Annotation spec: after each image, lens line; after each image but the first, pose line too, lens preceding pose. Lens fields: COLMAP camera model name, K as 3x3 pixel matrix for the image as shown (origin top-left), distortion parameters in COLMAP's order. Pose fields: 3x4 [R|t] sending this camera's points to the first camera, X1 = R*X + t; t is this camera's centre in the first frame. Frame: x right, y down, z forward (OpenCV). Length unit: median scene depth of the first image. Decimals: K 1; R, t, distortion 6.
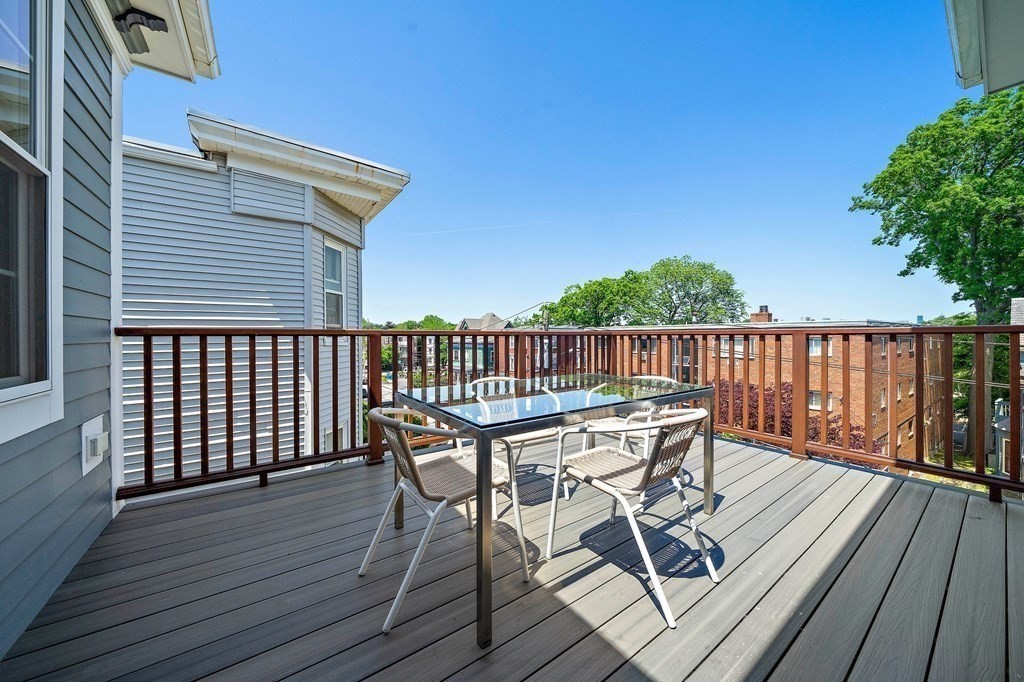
lens RADIAL K [[350.9, 0, 507.8], [0, 350.9, 339.8], [0, 0, 1]] dist [-0.006498, 0.000069]
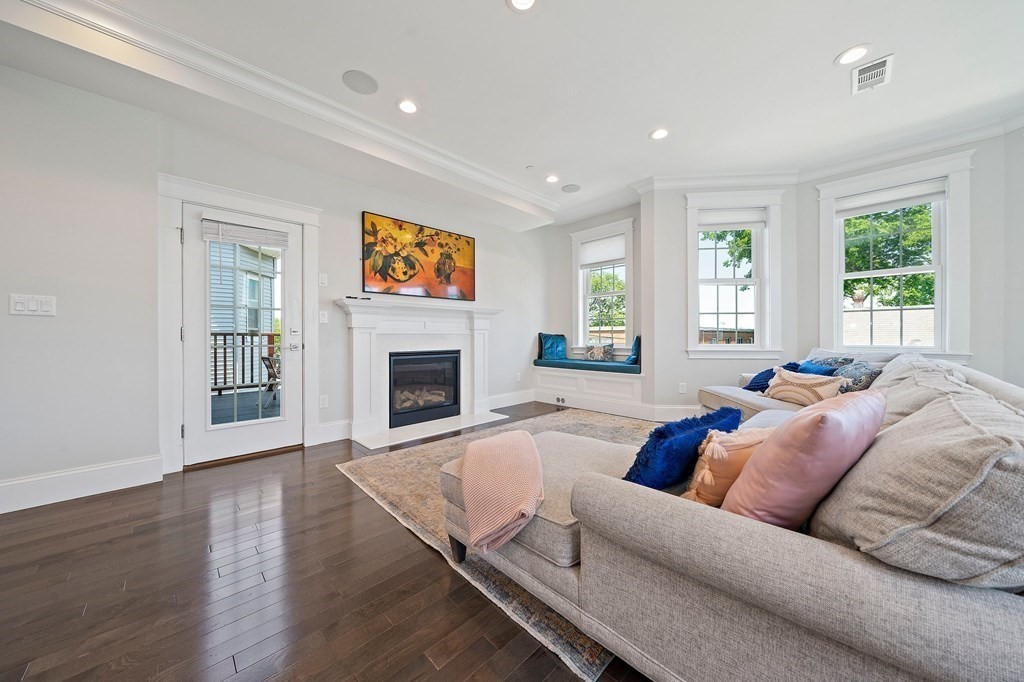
lens RADIAL K [[350.9, 0, 514.3], [0, 350.9, 337.7], [0, 0, 1]] dist [-0.006498, 0.000069]
pose [[0.985136, 0.003781, 0.171735, 0.077235], [-0.002599, 0.999971, -0.007107, 0.001343], [-0.171757, 0.006555, 0.985117, -0.148729]]
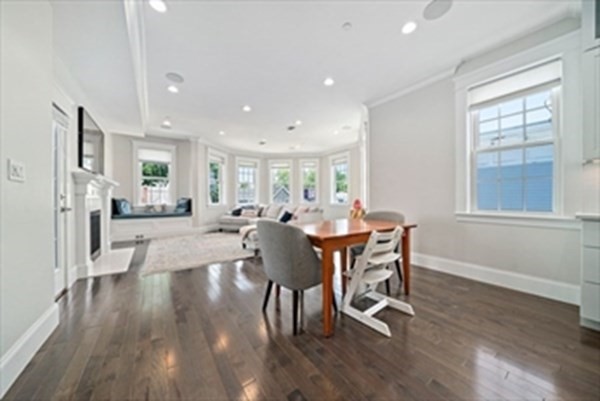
lens RADIAL K [[205.6, 0, 298.9], [0, 205.6, 199.9], [0, 0, 1]] dist [-0.006498, 0.000069]
pose [[-0.007688, 0.003038, 0.999966, -1.260367], [0.011579, 0.999929, -0.002949, -0.000441], [-0.999903, 0.011556, -0.007723, 0.155744]]
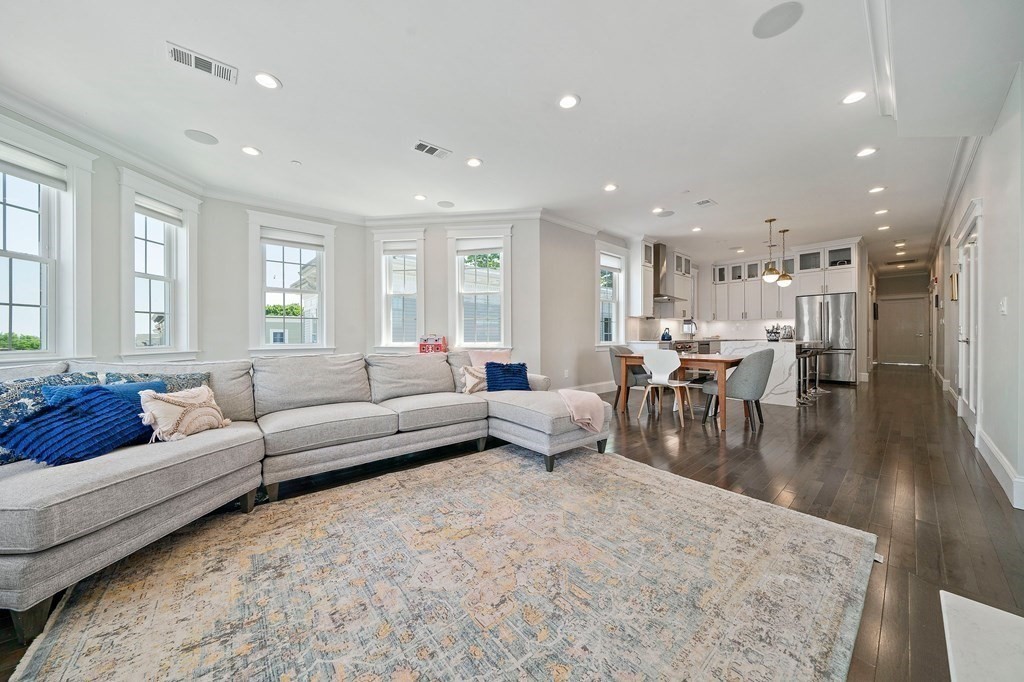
lens RADIAL K [[350.9, 0, 513.5], [0, 350.9, 336.2], [0, 0, 1]] dist [-0.006498, 0.000069]
pose [[-0.993509, 0.010618, -0.113260, 0.464359], [0.009347, 0.999887, 0.011747, -0.018244], [0.113372, 0.010612, -0.993496, 1.463130]]
